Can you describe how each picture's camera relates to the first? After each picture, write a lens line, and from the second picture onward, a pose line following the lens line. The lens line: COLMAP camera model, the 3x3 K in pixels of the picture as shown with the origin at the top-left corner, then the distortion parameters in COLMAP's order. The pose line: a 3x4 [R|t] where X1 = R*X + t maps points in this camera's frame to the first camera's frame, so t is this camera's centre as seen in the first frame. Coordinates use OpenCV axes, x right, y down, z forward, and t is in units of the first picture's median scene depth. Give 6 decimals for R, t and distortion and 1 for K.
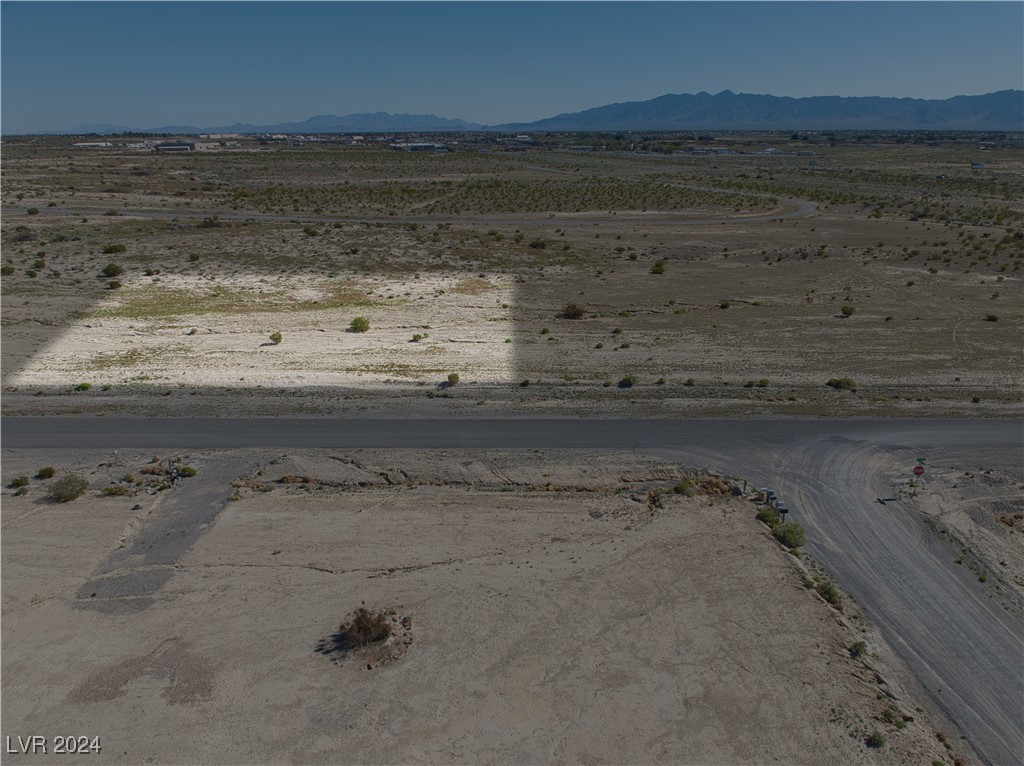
lens RADIAL K [[726.2, 0, 515.5], [0, 726.2, 382.4], [0, 0, 1]] dist [0.007964, -0.039438]
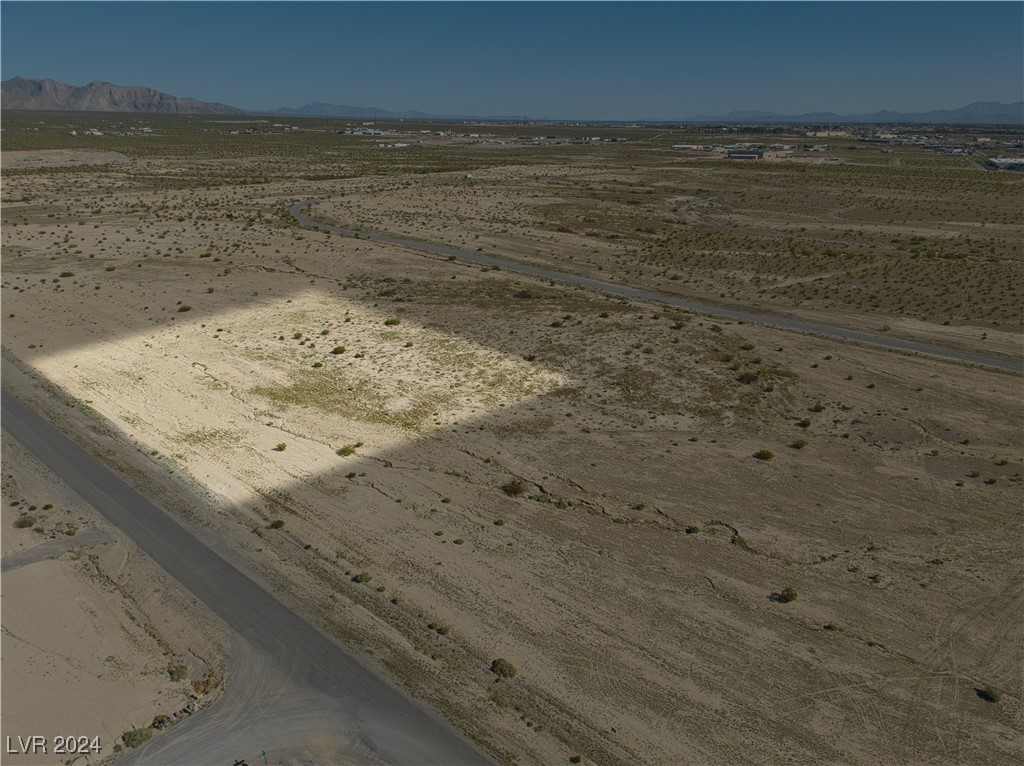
lens RADIAL K [[726.2, 0, 515.5], [0, 726.2, 382.4], [0, 0, 1]] dist [0.007964, -0.039438]
pose [[0.702689, 0.243613, -0.668492, 0.089548], [-0.232057, 0.966650, 0.108340, -0.042652], [0.672591, 0.078999, 0.735786, 0.020152]]
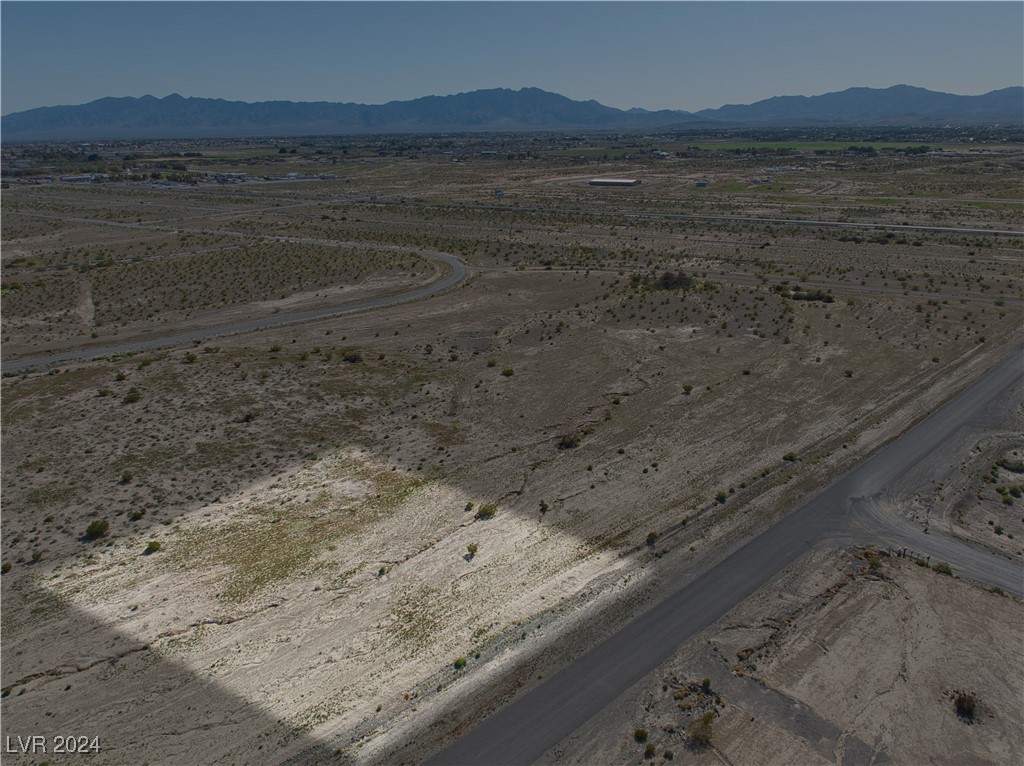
lens RADIAL K [[719.7, 0, 516.1], [0, 719.7, 402.1], [0, 0, 1]] dist [0.015084, -0.037494]
pose [[0.778096, -0.228918, 0.584947, -0.081014], [0.216053, 0.971945, 0.092976, -0.034317], [-0.589820, 0.054035, 0.805725, 0.004898]]
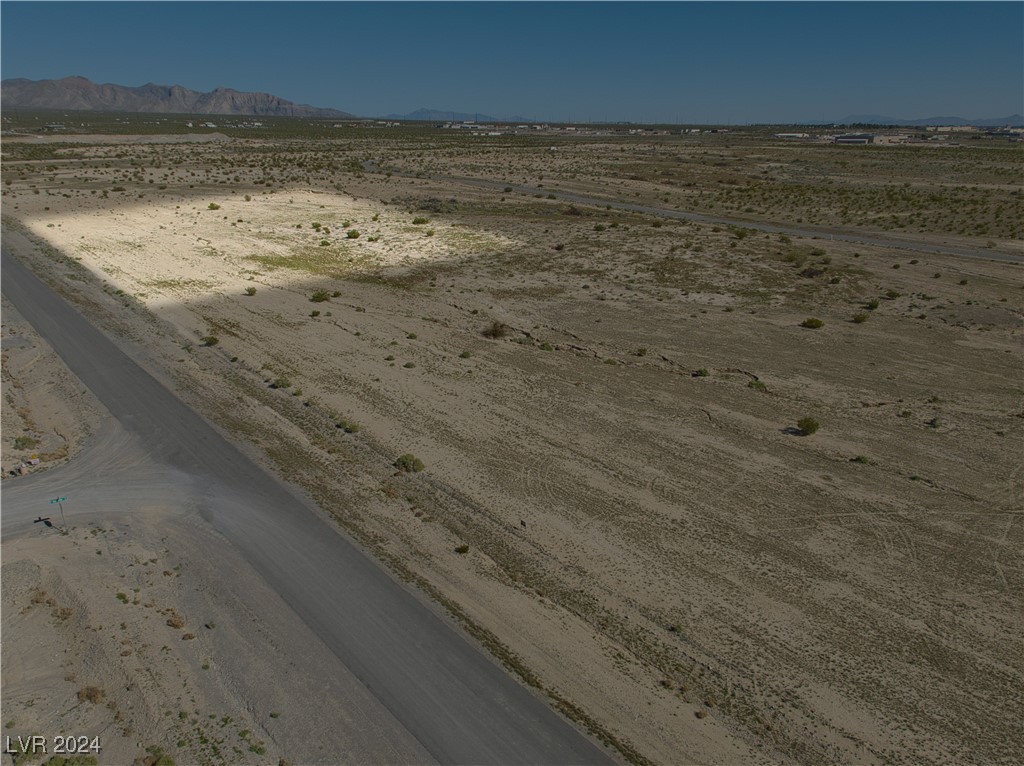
lens RADIAL K [[726.2, 0, 515.5], [0, 726.2, 382.4], [0, 0, 1]] dist [0.007964, -0.039438]
pose [[0.600697, 0.264227, -0.754551, 0.094239], [-0.255832, 0.957708, 0.131700, -0.018650], [0.757438, 0.113927, 0.642890, 0.048765]]
